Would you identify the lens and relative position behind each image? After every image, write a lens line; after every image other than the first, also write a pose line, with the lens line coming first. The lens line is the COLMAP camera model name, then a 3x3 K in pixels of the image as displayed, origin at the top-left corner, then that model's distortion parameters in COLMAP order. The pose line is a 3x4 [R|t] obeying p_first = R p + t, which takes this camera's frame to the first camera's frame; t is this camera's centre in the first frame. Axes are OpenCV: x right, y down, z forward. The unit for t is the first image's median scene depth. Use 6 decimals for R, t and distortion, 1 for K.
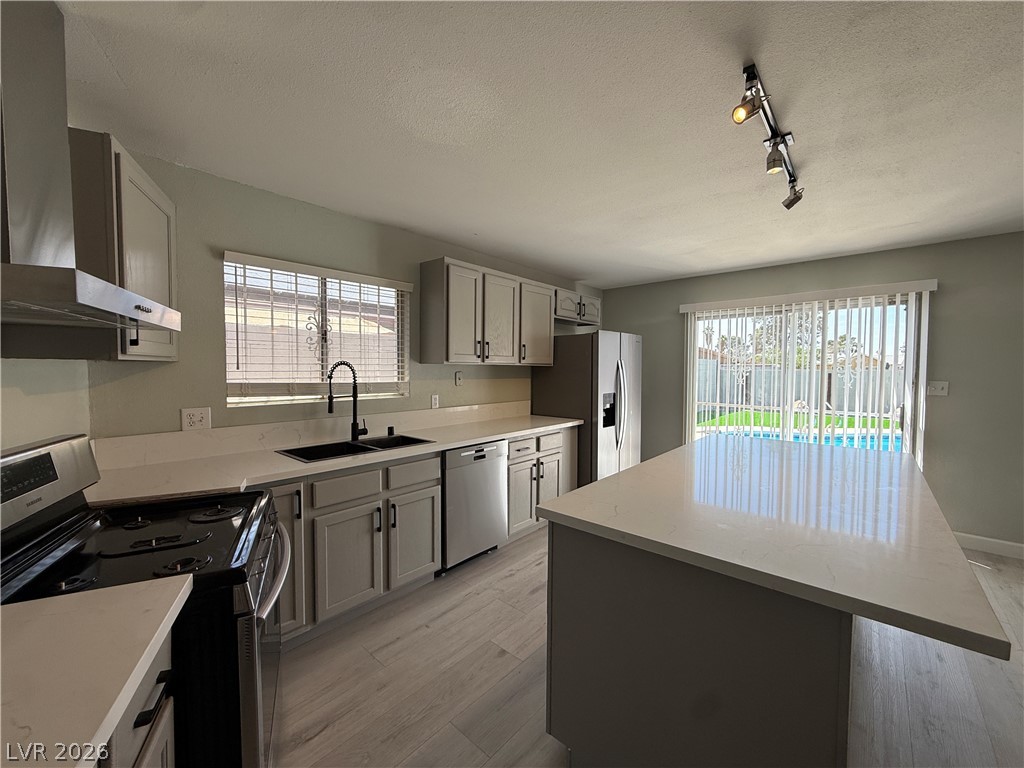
lens RADIAL K [[407.3, 0, 510.5], [0, 407.3, 384.2], [0, 0, 1]] dist [0.000468, -0.000101]
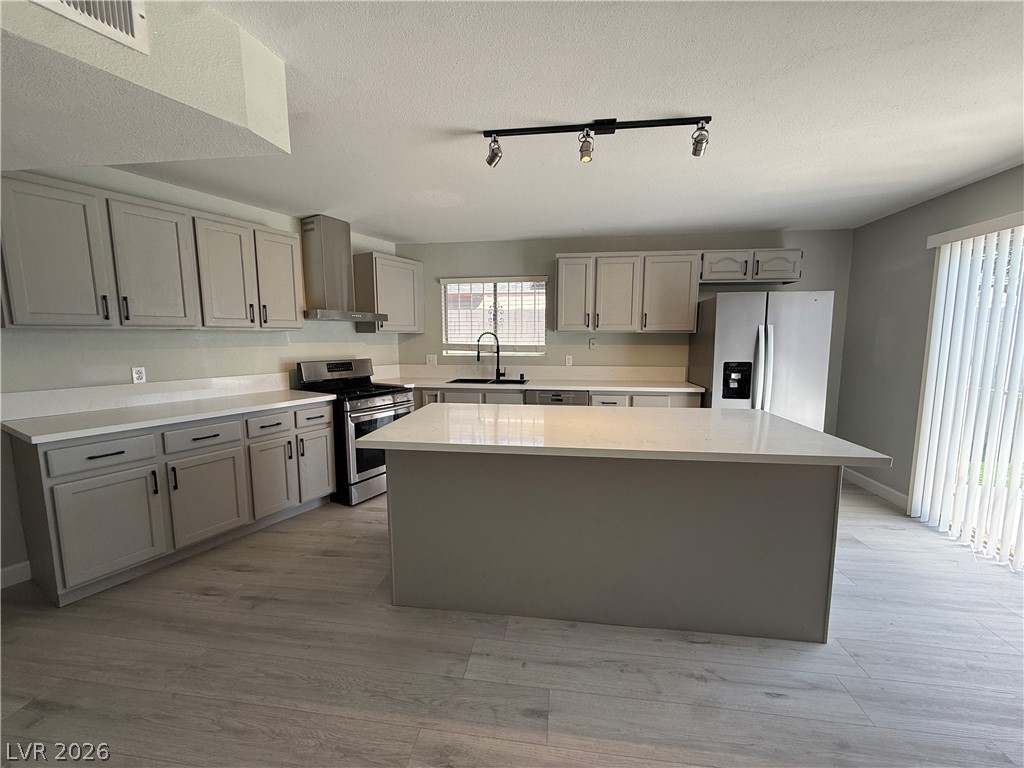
lens RADIAL K [[407.3, 0, 510.5], [0, 407.3, 384.2], [0, 0, 1]] dist [0.000468, -0.000101]
pose [[0.558514, 0.088559, -0.824754, 0.842592], [-0.029411, 0.995774, 0.087005, 0.008850], [0.828973, -0.024337, 0.558758, 0.087803]]
